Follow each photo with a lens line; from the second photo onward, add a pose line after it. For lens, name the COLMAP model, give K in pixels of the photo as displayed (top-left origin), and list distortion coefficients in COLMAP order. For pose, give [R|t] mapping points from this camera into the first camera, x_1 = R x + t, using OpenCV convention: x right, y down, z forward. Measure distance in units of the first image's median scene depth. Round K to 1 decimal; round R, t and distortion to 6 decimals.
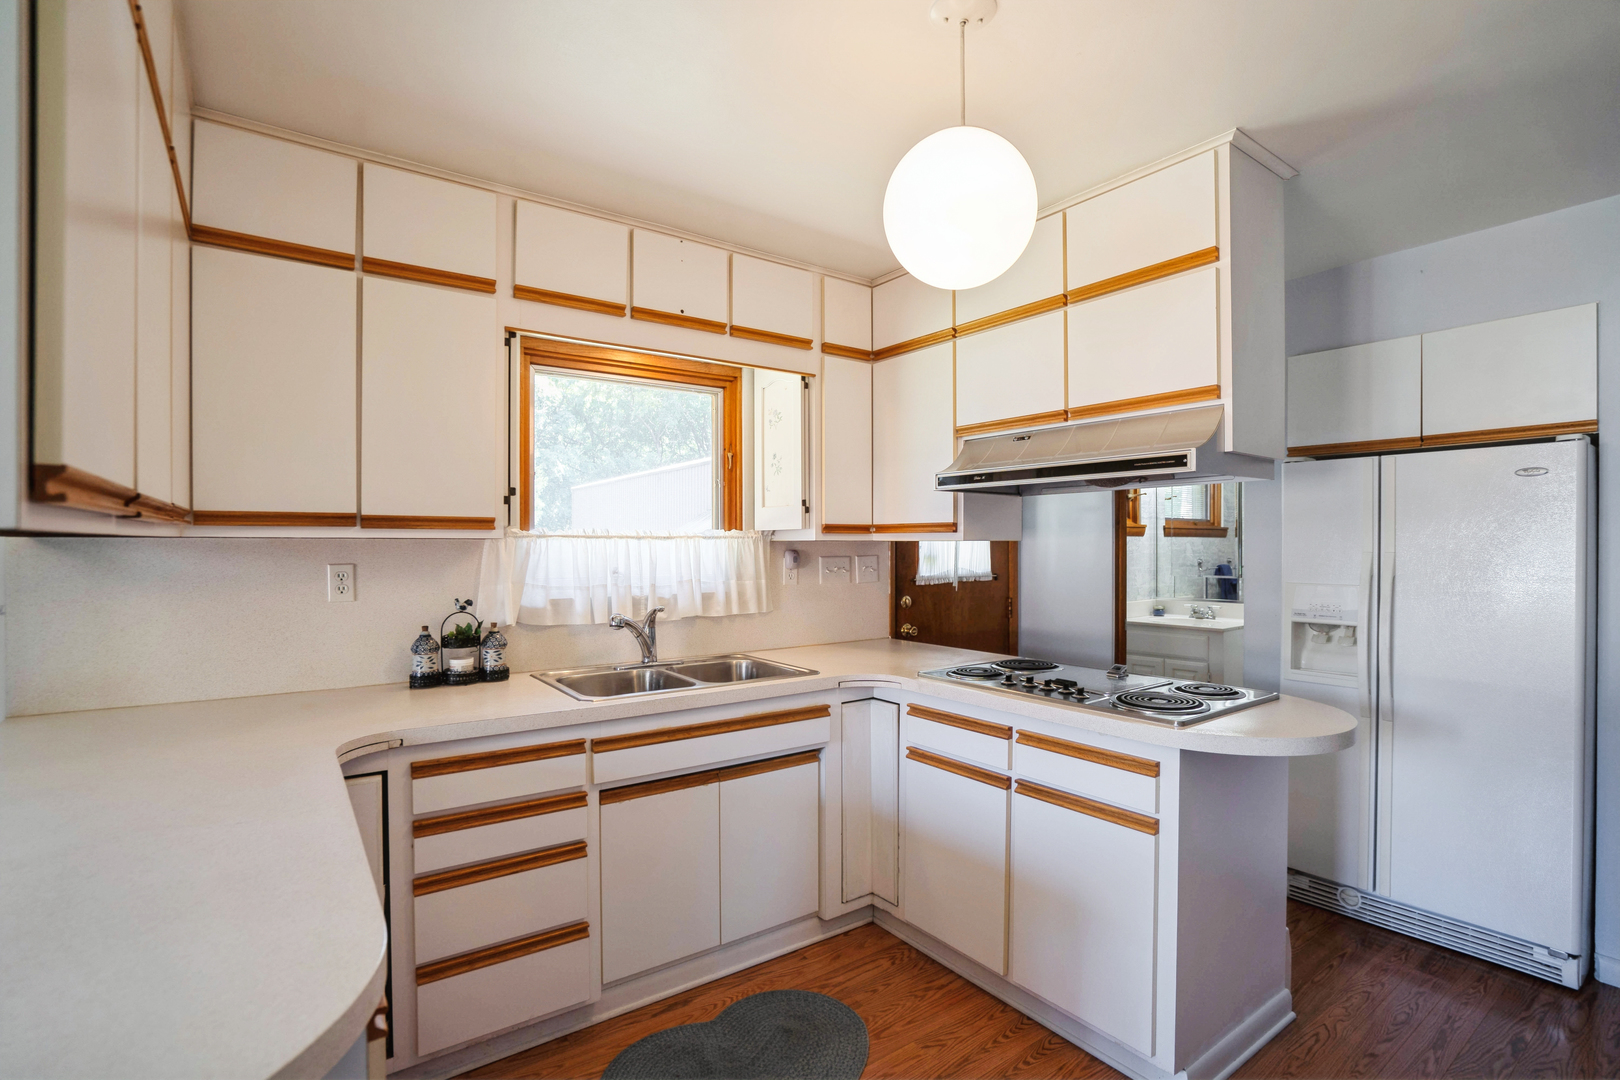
lens RADIAL K [[772.5, 0, 810.0], [0, 772.5, 540.0], [0, 0, 1]] dist [-0.036572, 0.000876]
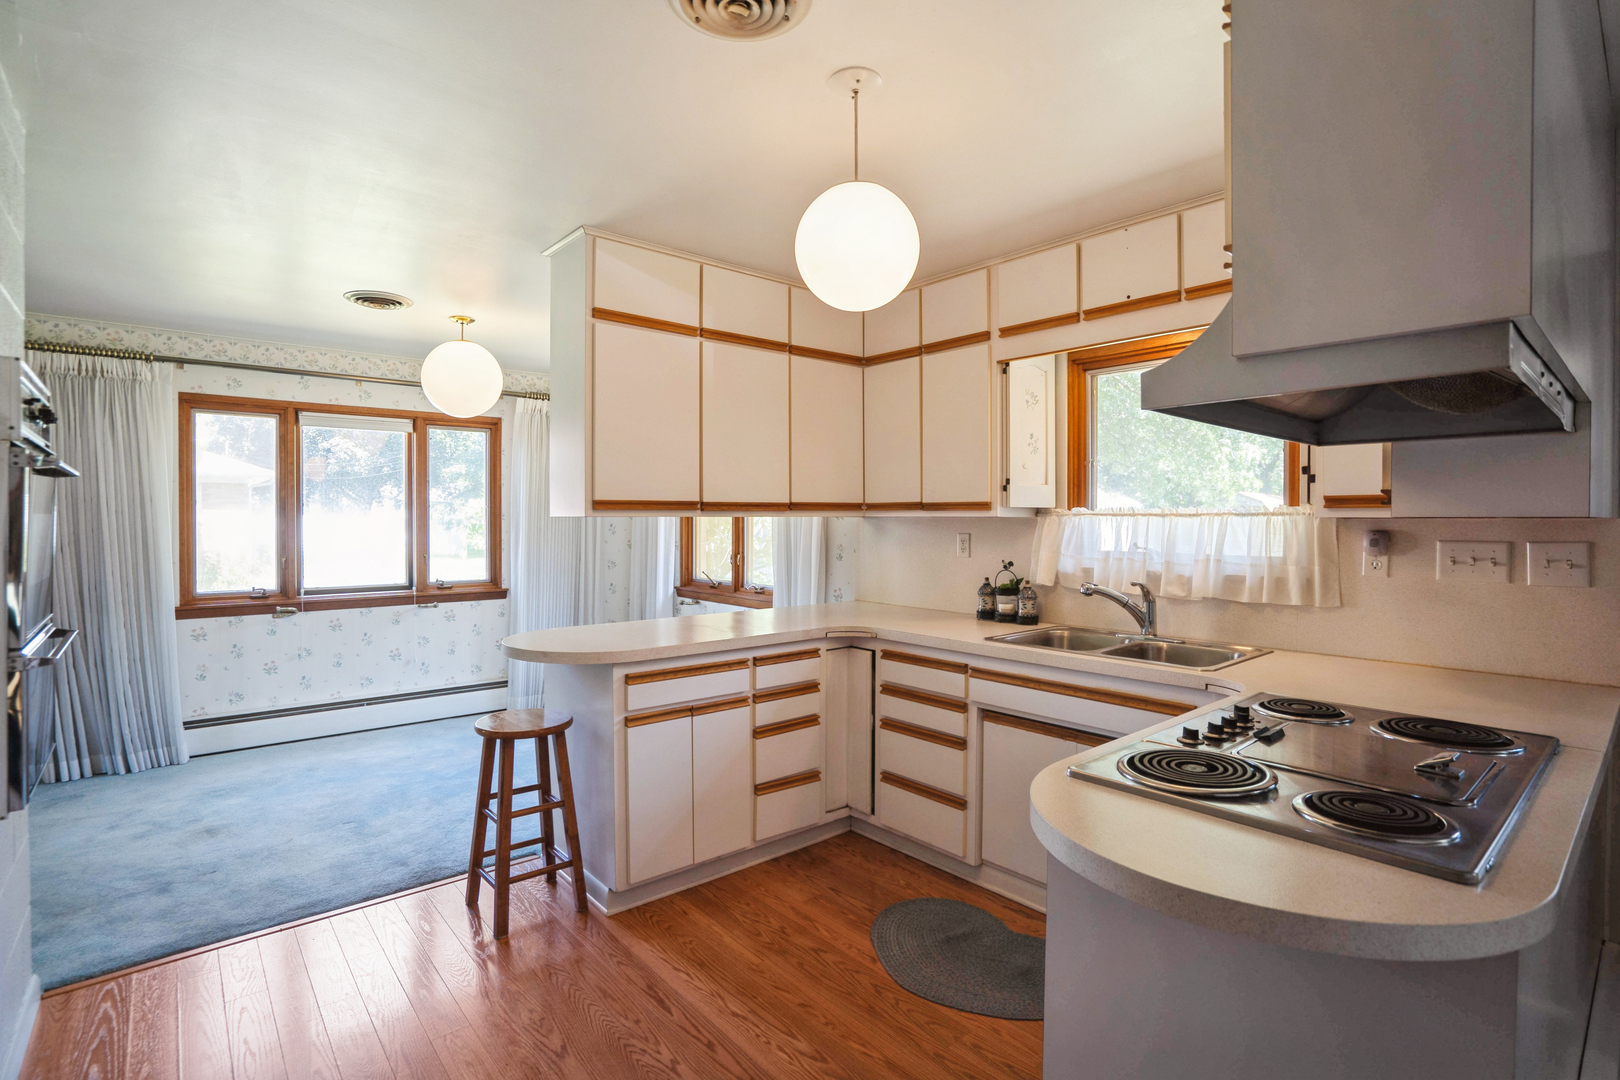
lens RADIAL K [[788.4, 0, 817.5], [0, 788.4, 522.0], [0, 0, 1]] dist [-0.000584, 0.000836]
pose [[0.092160, 0.003263, -0.995739, 0.867780], [0.002457, 0.999991, 0.003505, 0.001246], [0.995741, -0.002769, 0.092151, 0.493598]]
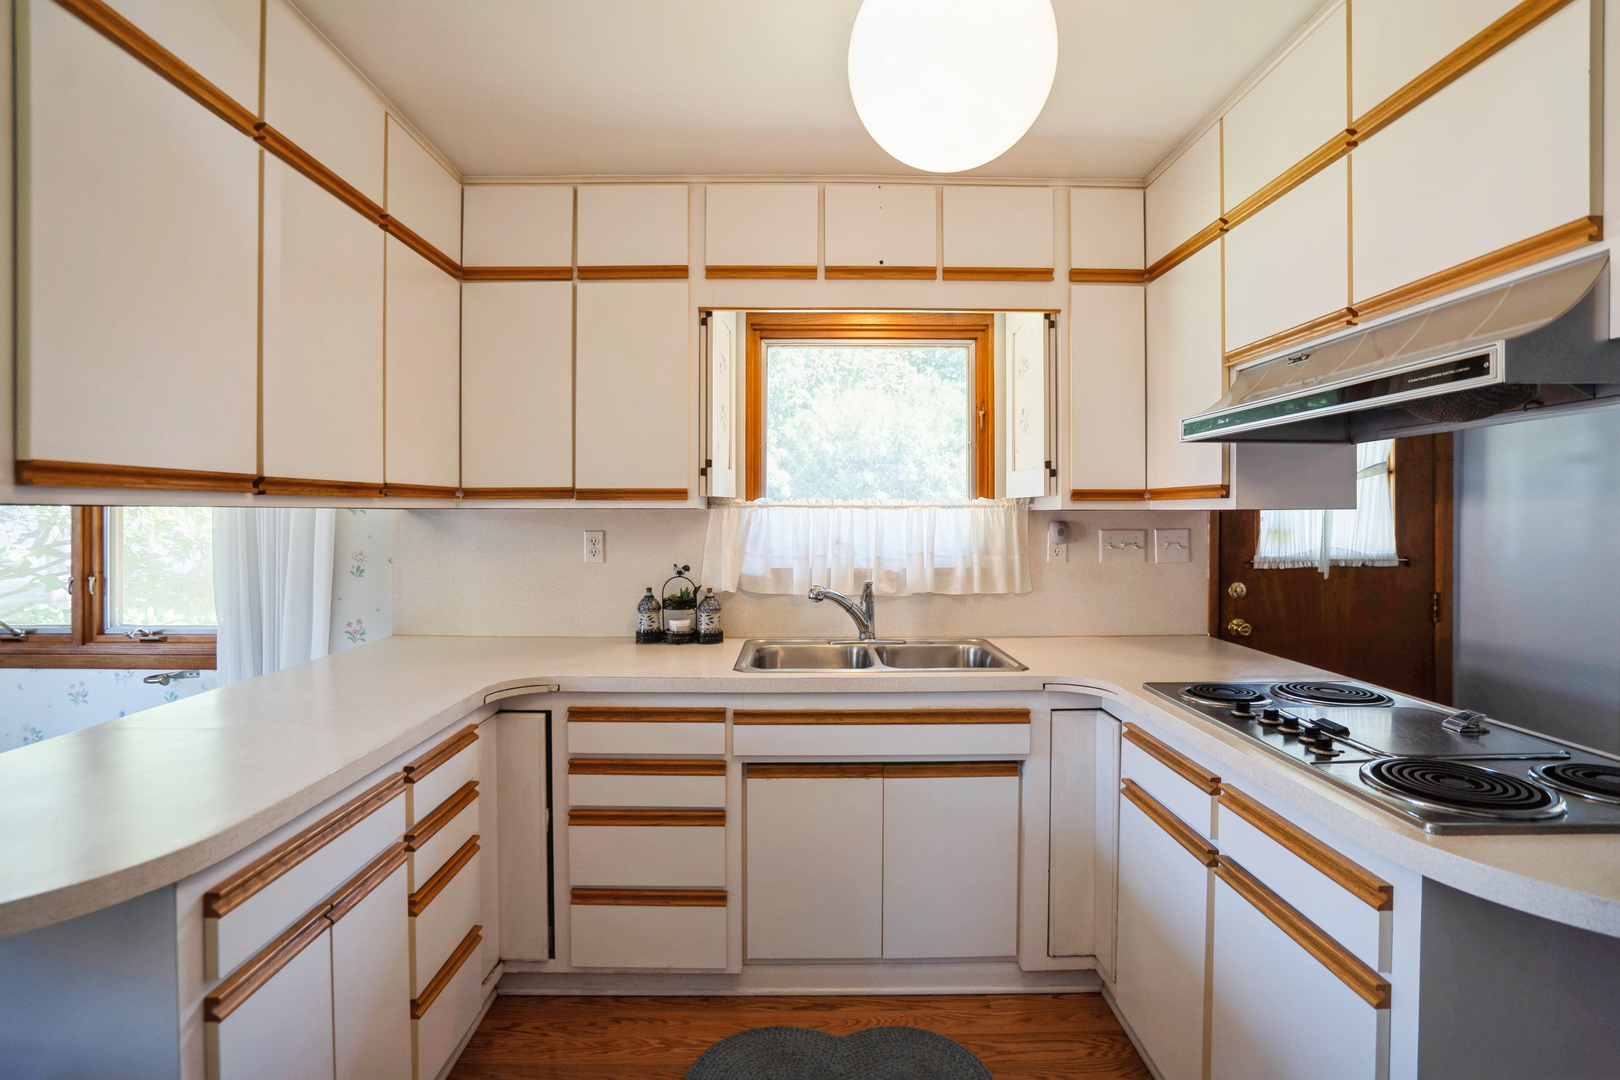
lens RADIAL K [[784.1, 0, 804.4], [0, 784.1, 510.0], [0, 0, 1]] dist [-0.058131, 0.034825]
pose [[0.814679, -0.002824, -0.579905, 0.308225], [0.002471, 0.999996, -0.001399, 0.001714], [0.579906, -0.000293, 0.814683, 0.186900]]
